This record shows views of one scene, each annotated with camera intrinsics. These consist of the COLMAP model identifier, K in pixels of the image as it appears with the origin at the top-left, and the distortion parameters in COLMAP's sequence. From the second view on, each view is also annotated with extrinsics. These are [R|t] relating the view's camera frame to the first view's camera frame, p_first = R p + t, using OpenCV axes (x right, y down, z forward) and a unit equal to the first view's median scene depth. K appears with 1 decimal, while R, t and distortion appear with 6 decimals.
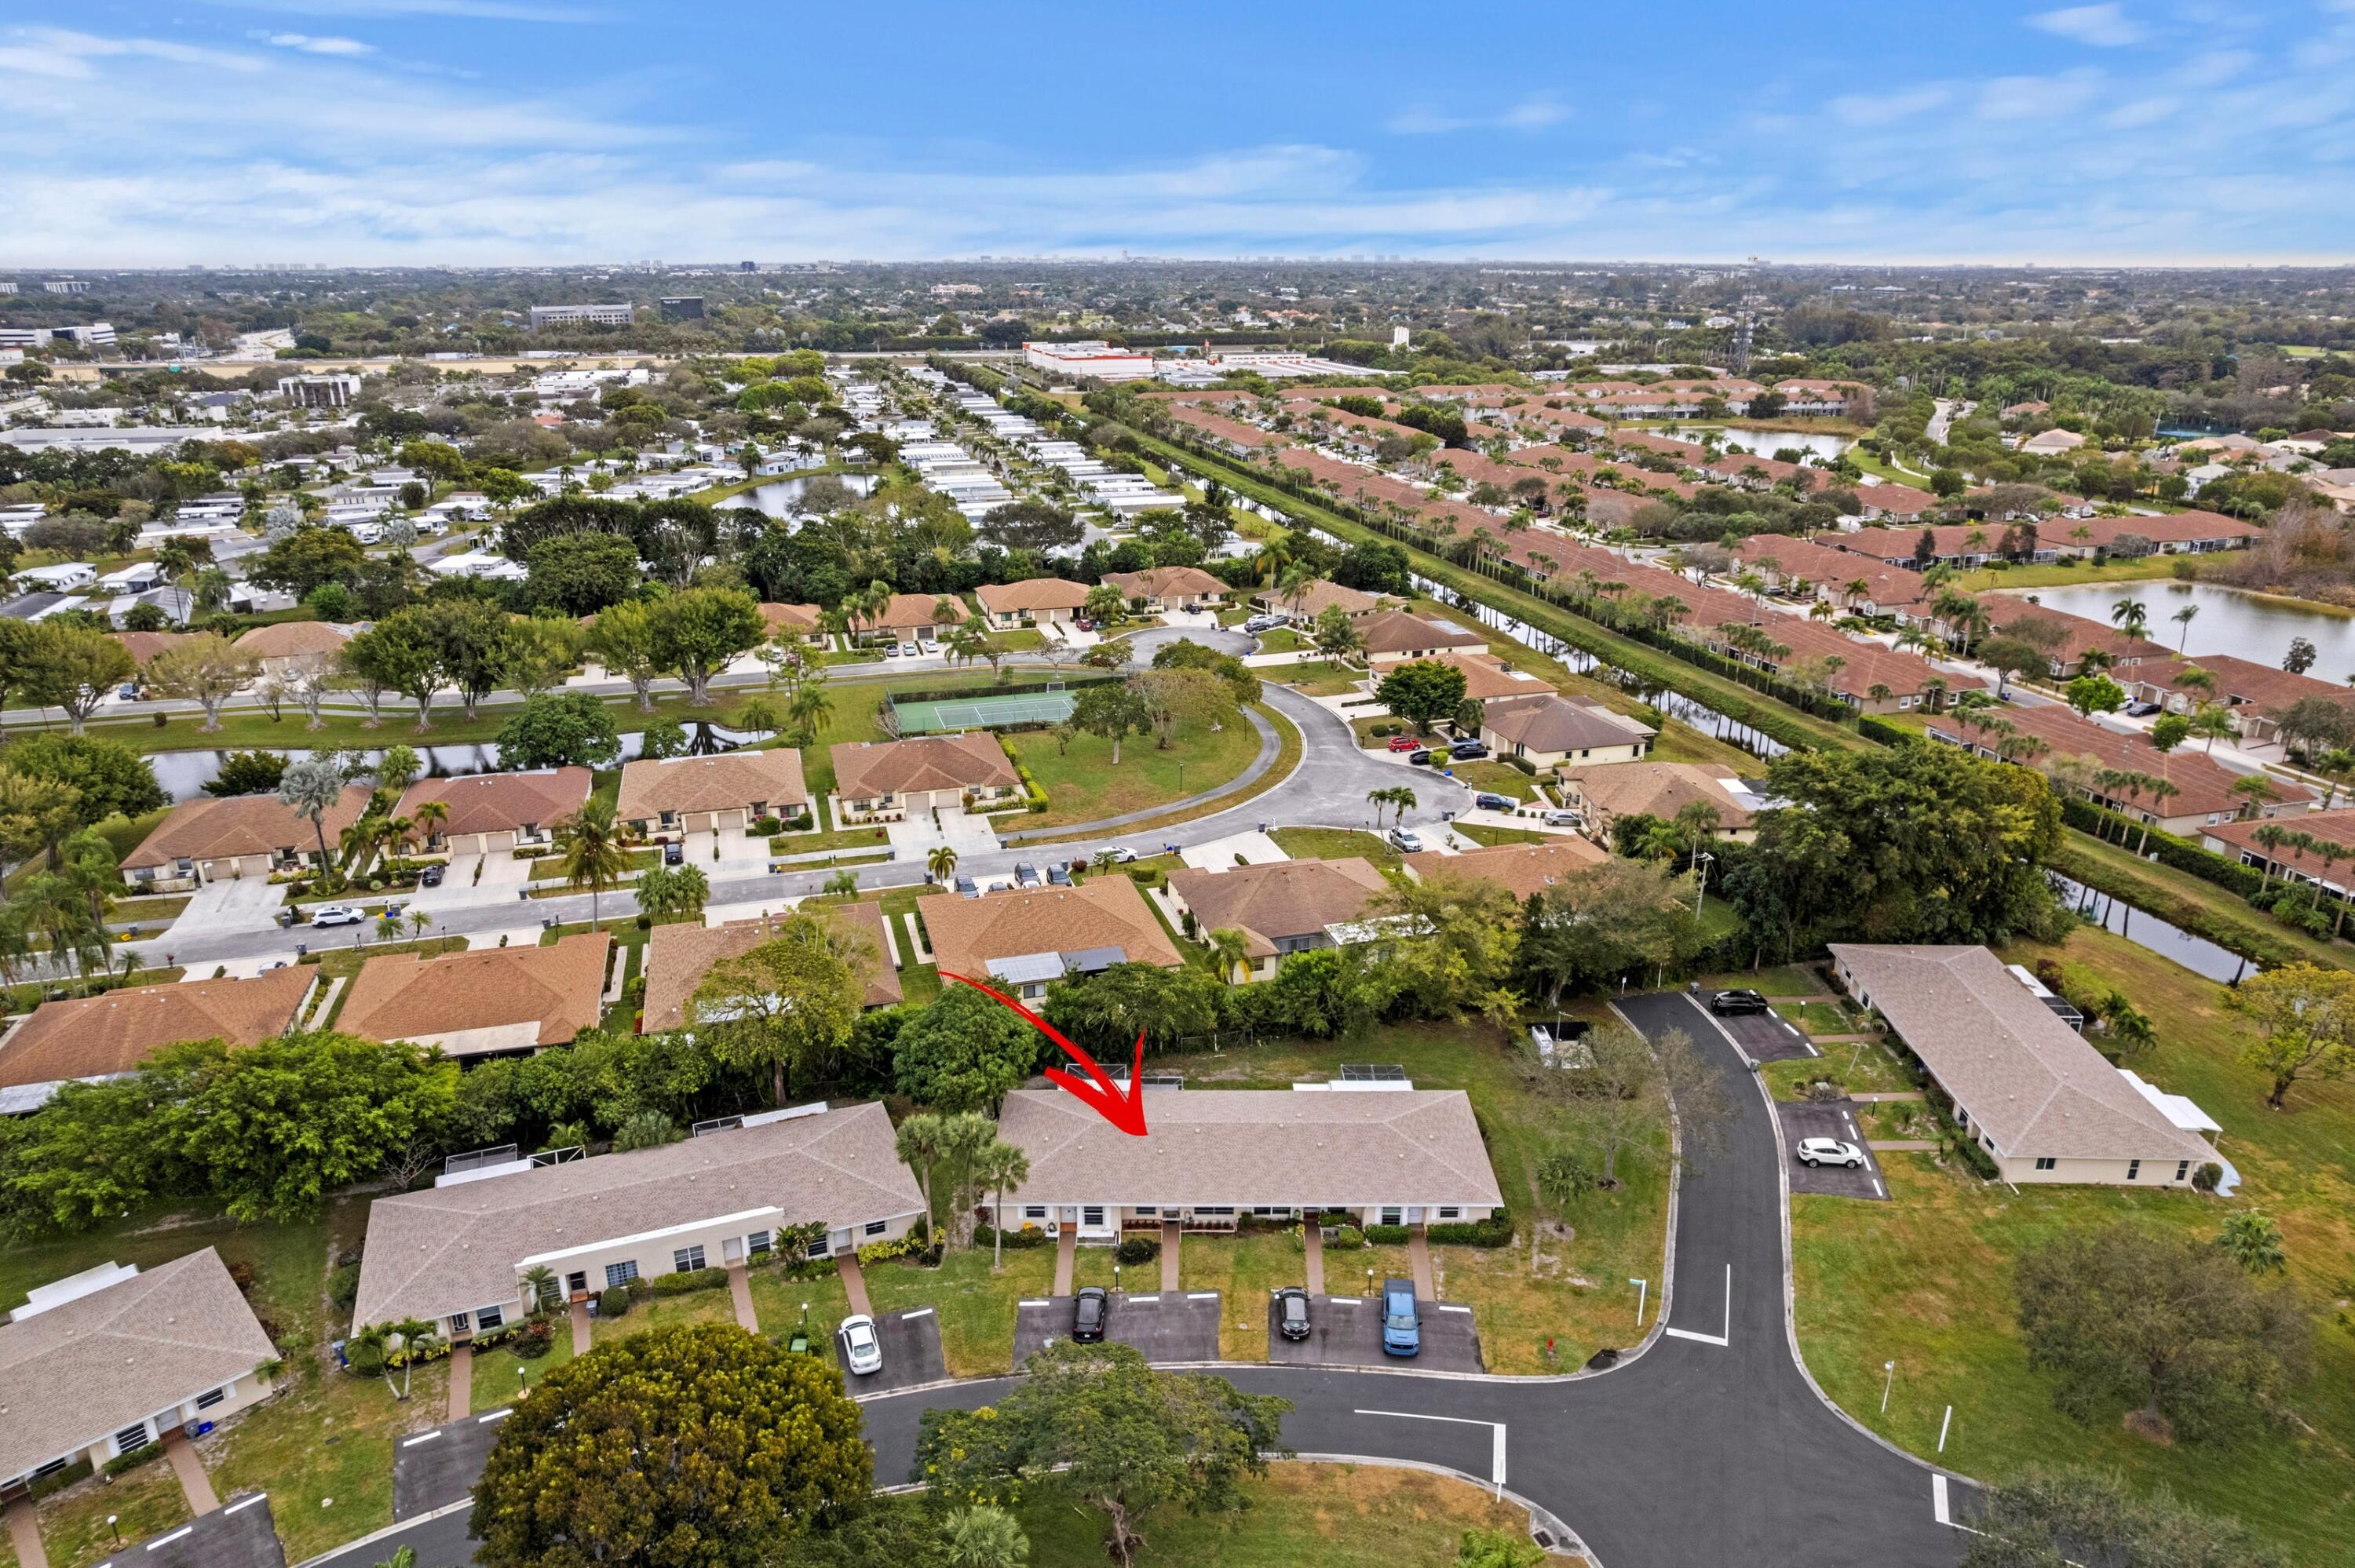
lens RADIAL K [[1519.2, 0, 1181.0], [0, 1519.2, 791.7], [0, 0, 1]] dist [-0.075435, 0.068374]
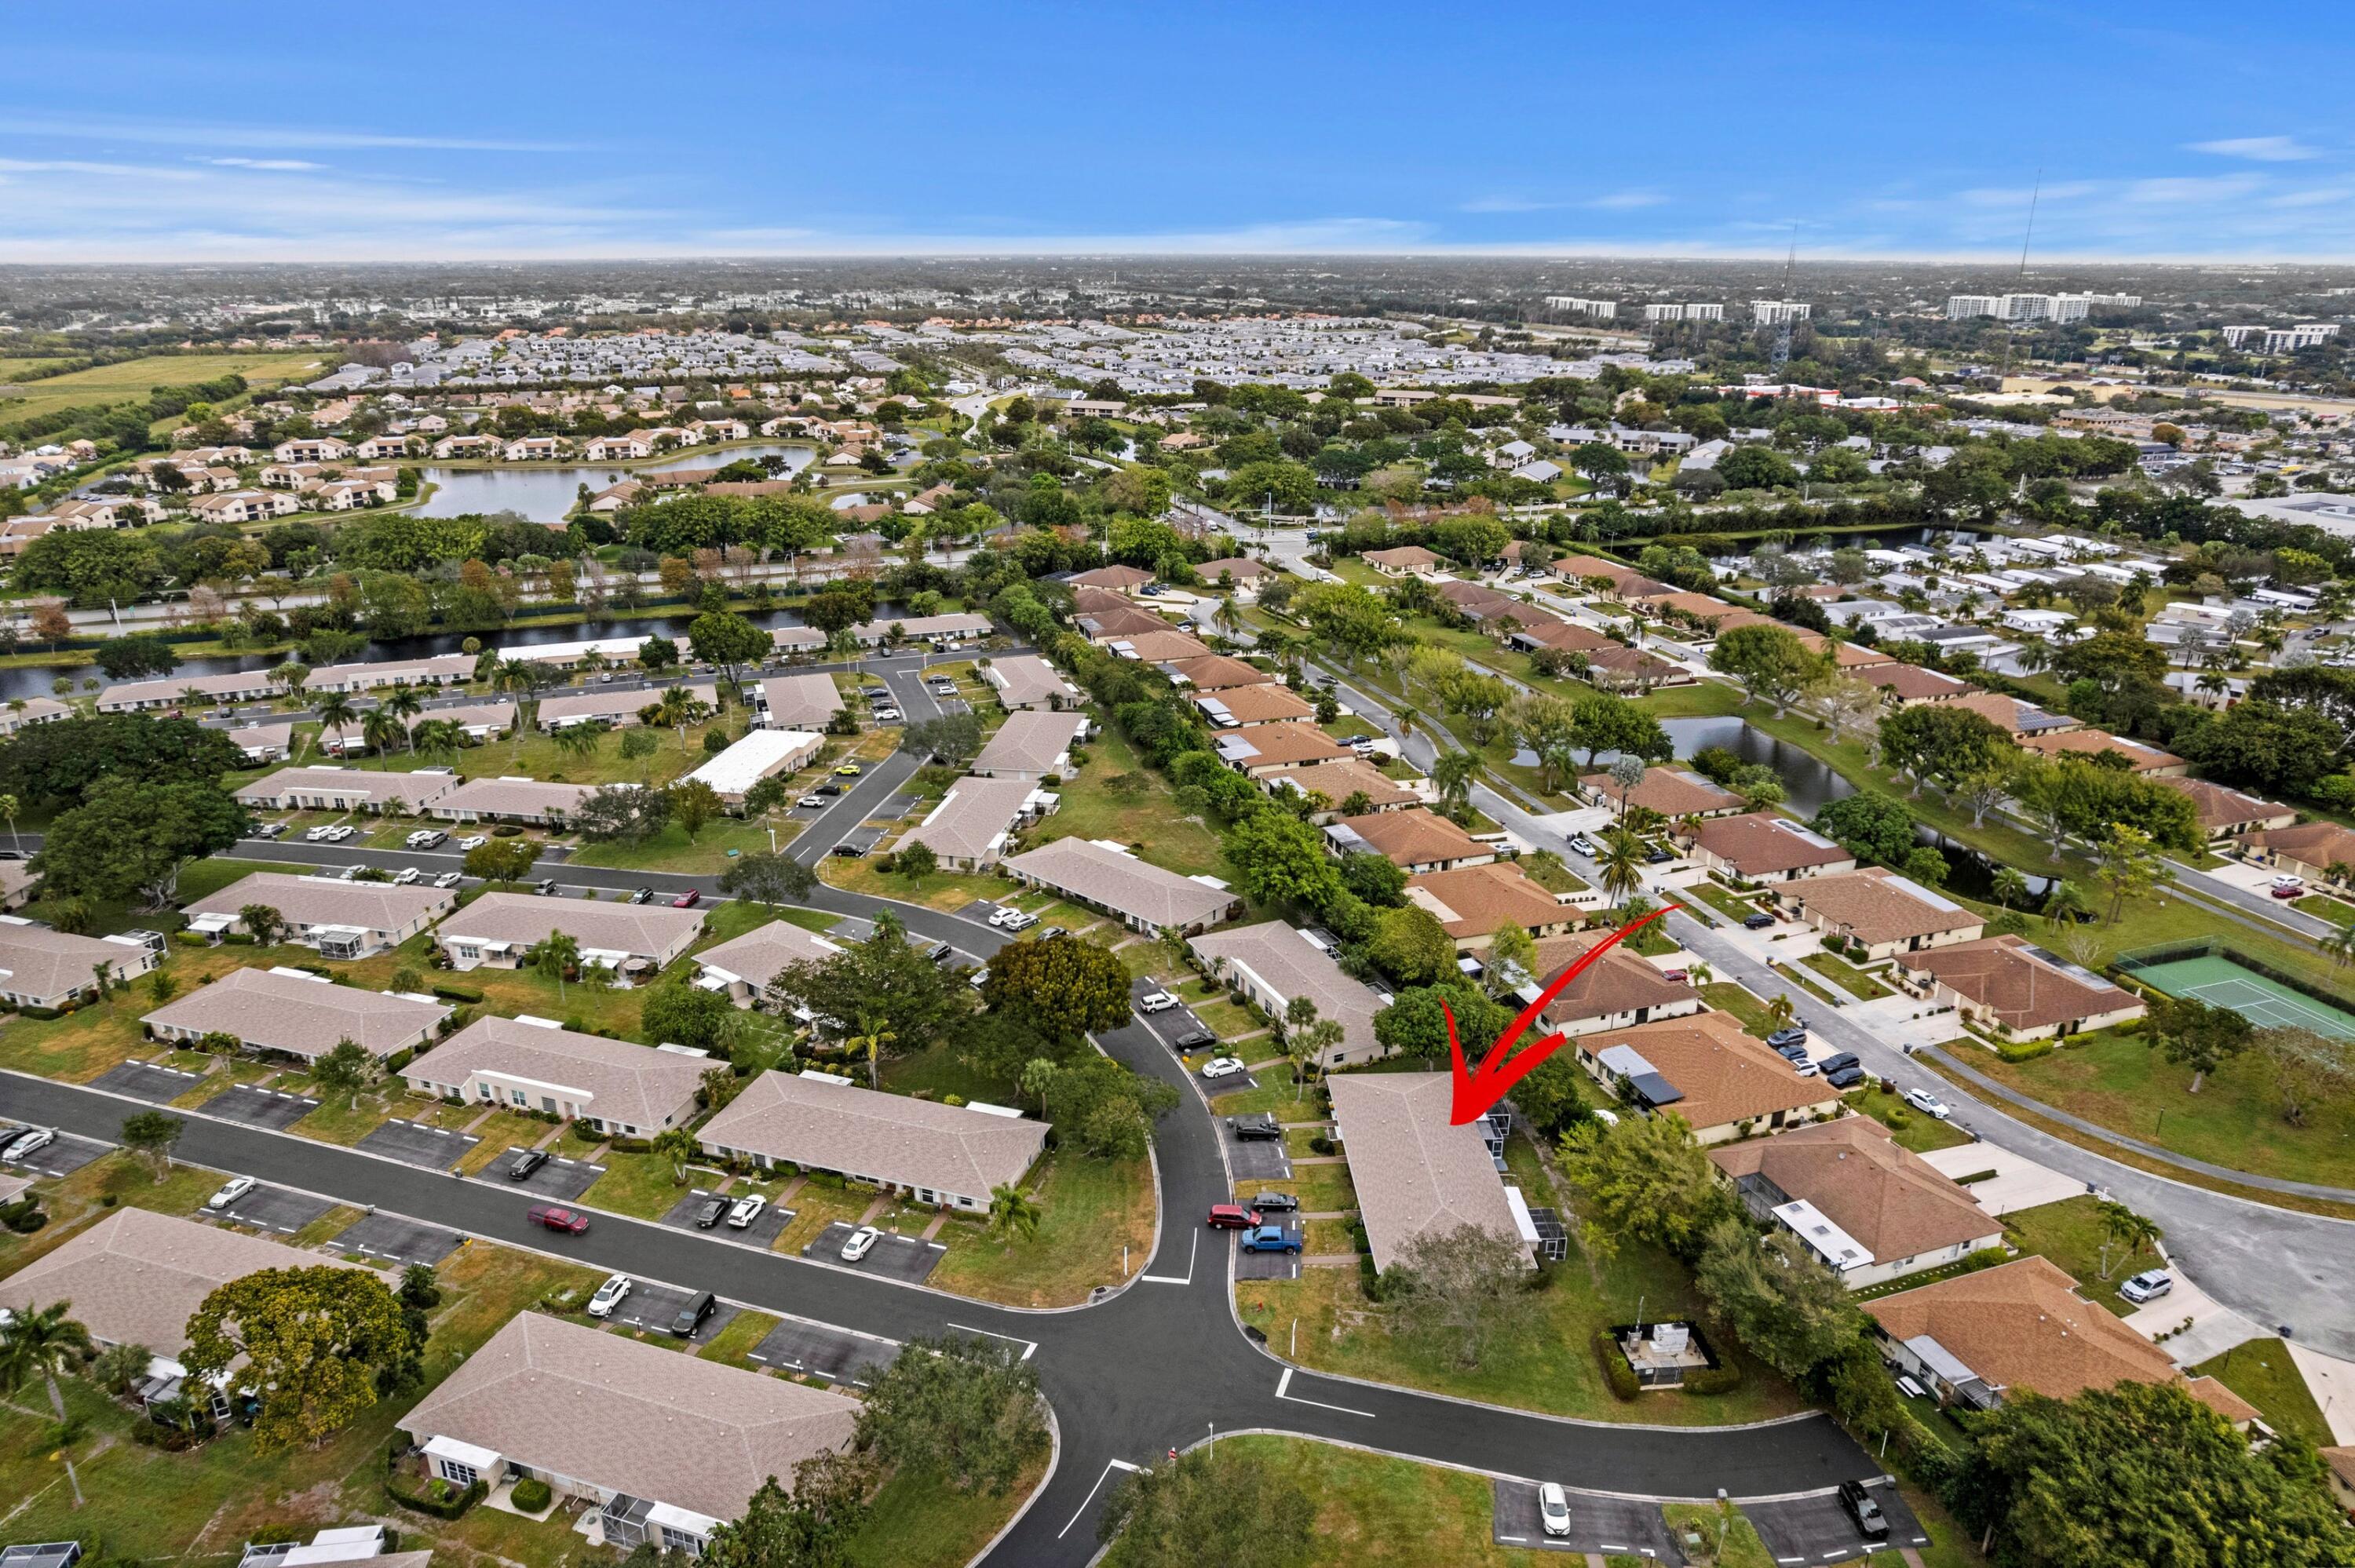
lens RADIAL K [[1519.2, 0, 1181.0], [0, 1519.2, 791.7], [0, 0, 1]] dist [-0.075435, 0.068374]
pose [[0.045746, 0.342351, -0.938458, 1.260237], [-0.337412, 0.889526, 0.308053, -0.446744], [0.940245, 0.302555, 0.156206, 0.458347]]
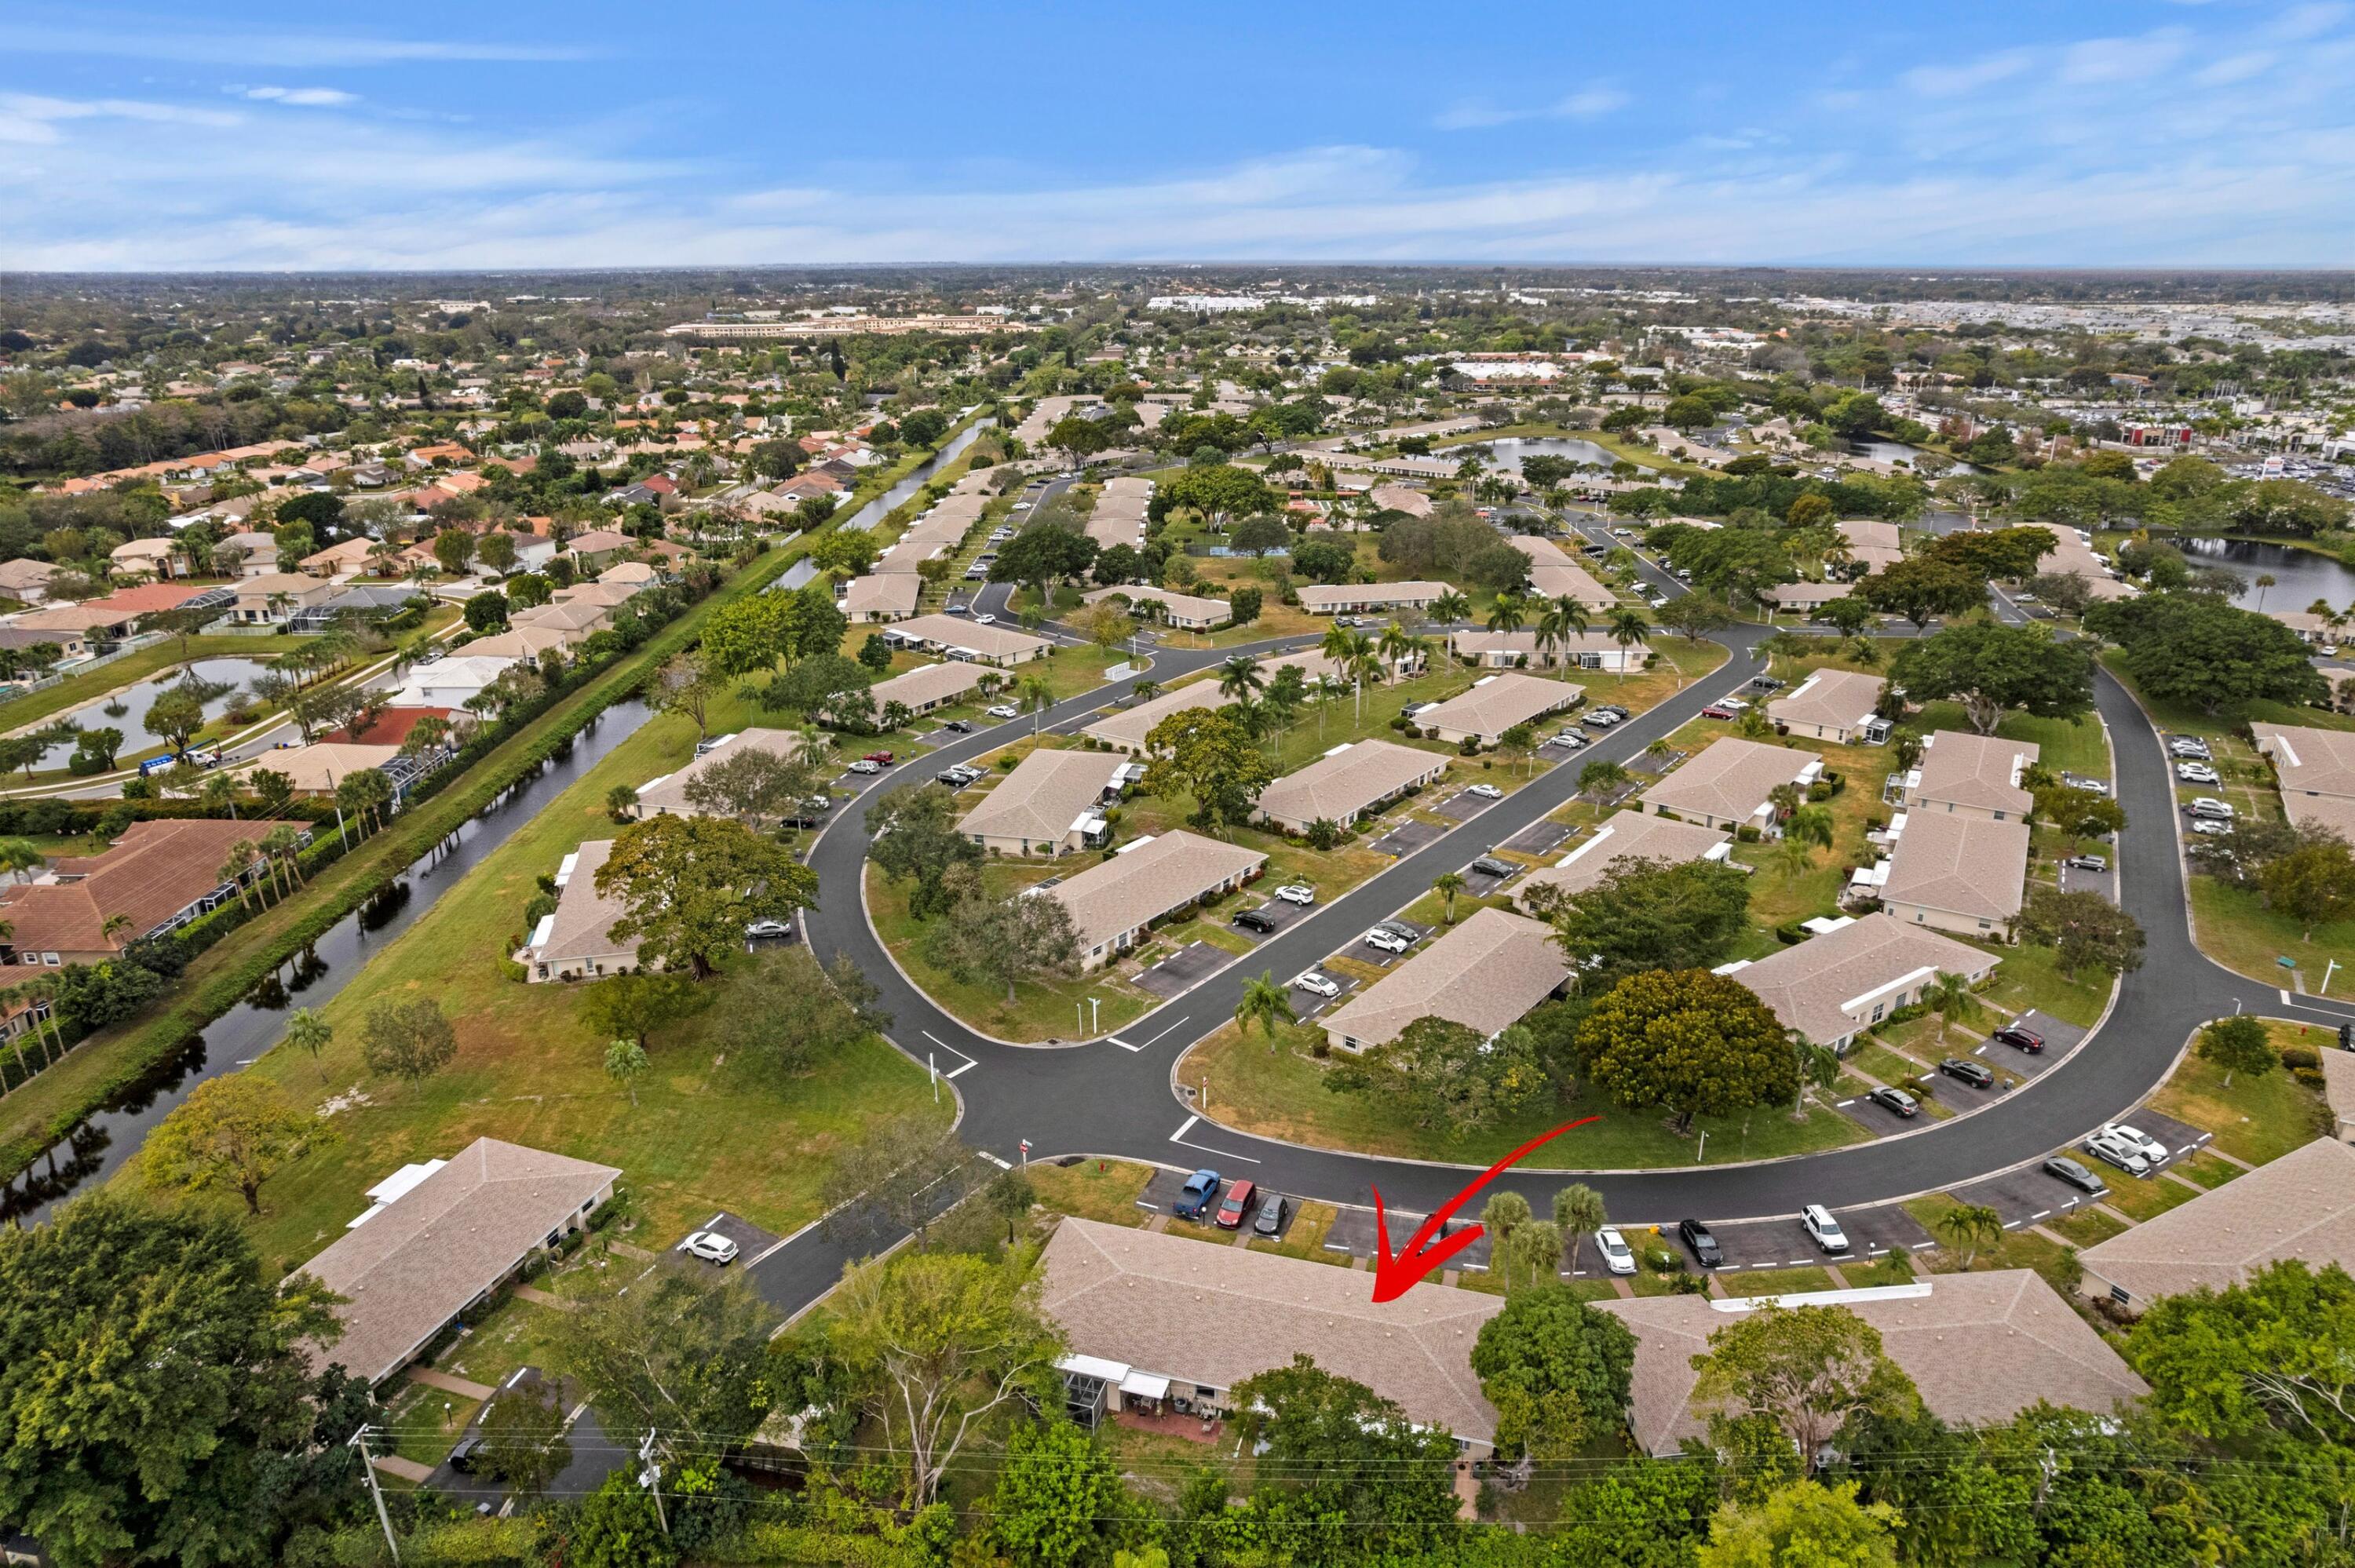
lens RADIAL K [[1519.2, 0, 1181.0], [0, 1519.2, 791.7], [0, 0, 1]] dist [-0.075435, 0.068374]
pose [[-0.956009, -0.094203, 0.277801, -0.157113], [0.104223, 0.776159, 0.621864, -0.656324], [-0.274199, 0.623460, -0.732197, 1.530243]]
